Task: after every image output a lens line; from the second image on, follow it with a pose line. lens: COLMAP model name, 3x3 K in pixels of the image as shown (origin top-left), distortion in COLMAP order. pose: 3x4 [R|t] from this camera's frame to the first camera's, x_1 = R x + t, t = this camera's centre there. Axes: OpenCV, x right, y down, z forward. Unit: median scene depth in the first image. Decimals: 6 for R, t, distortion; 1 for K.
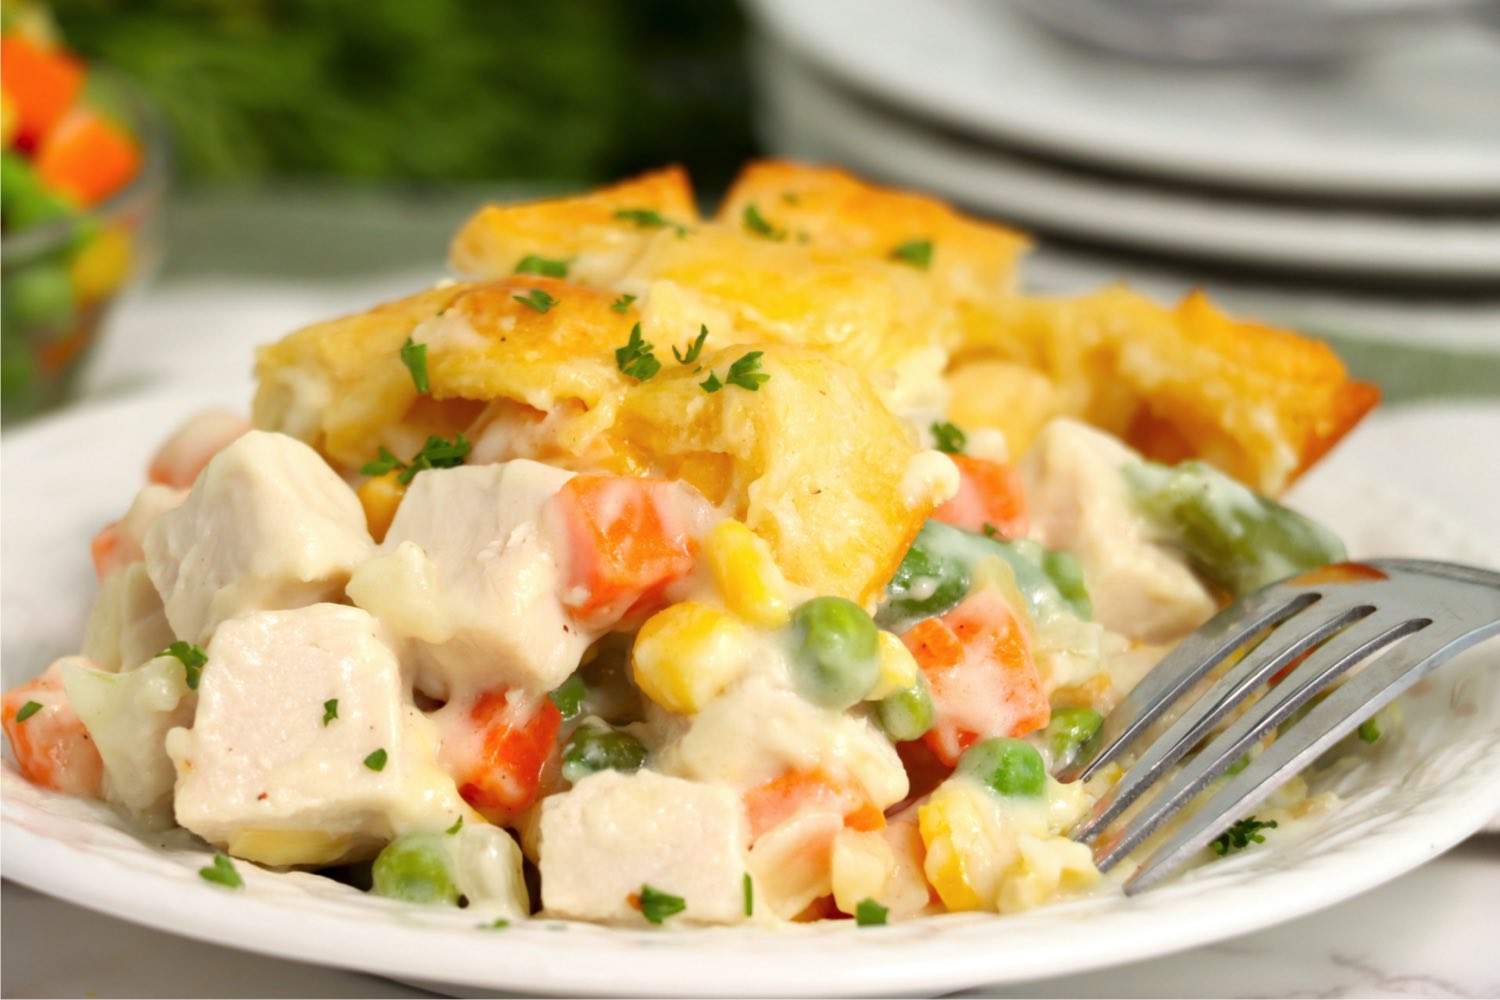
lens RADIAL K [[9286.2, 0, 750.0], [0, 9286.2, 500.0], [0, 0, 1]] dist [0.219573, 7.379672]
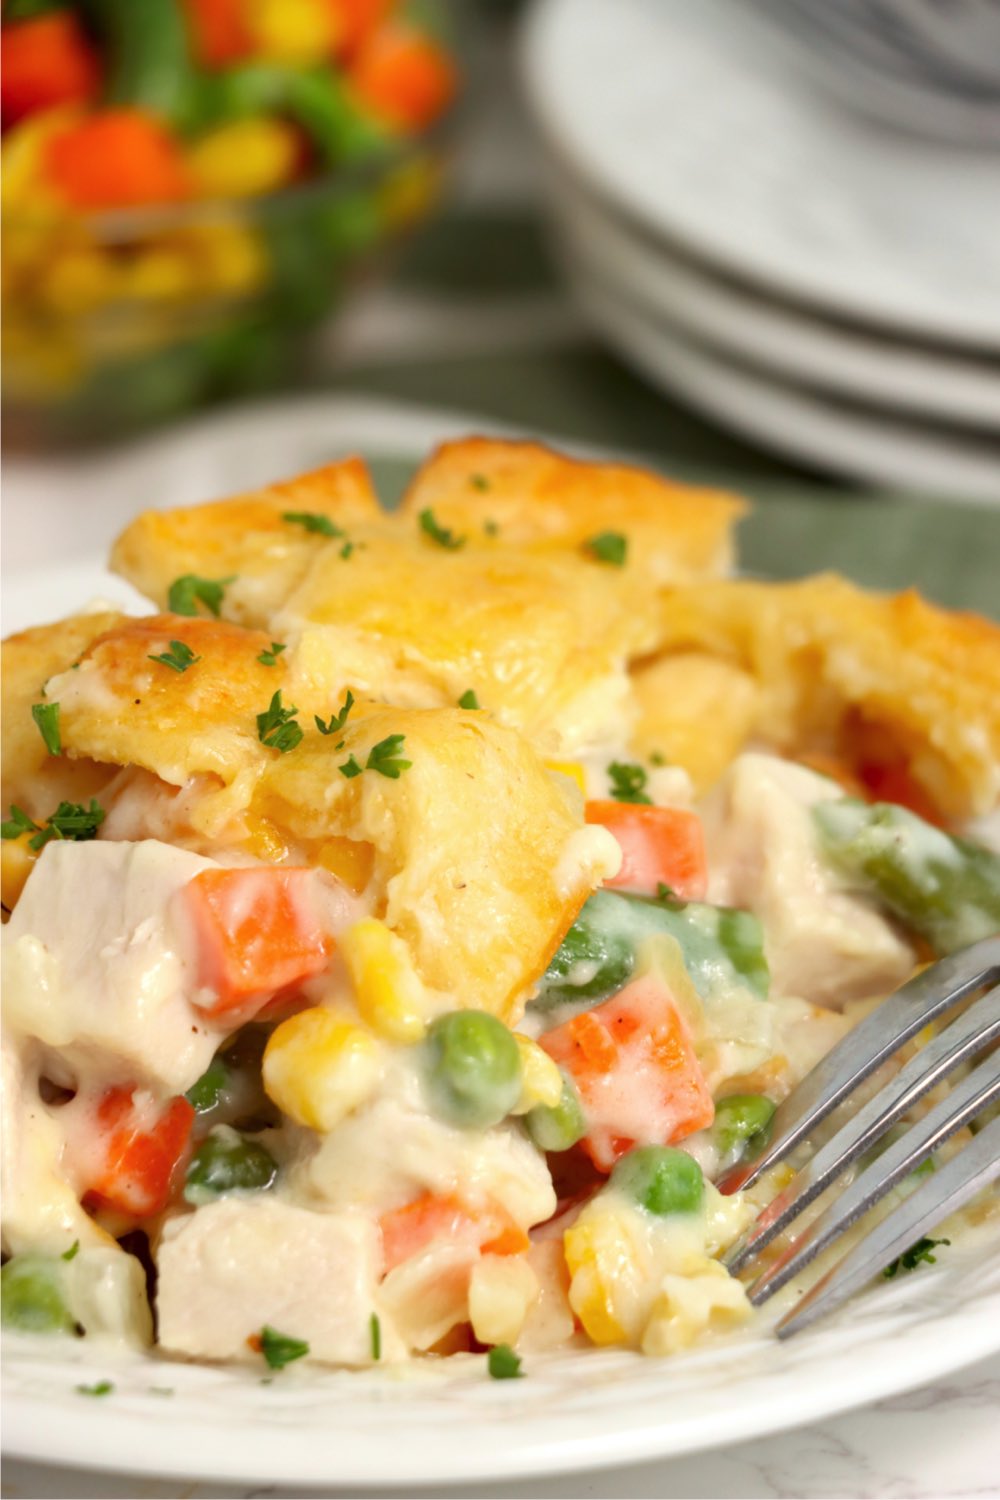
lens RADIAL K [[9286.2, 0, 500.0], [0, 9286.2, 750.0], [0, 0, 1]] dist [0.219573, 7.379672]
pose [[0.998246, 0.007025, -0.058792, 0.066041], [0.000531, 0.991834, 0.127536, -0.133980], [0.059208, -0.127343, 0.990090, 0.073374]]
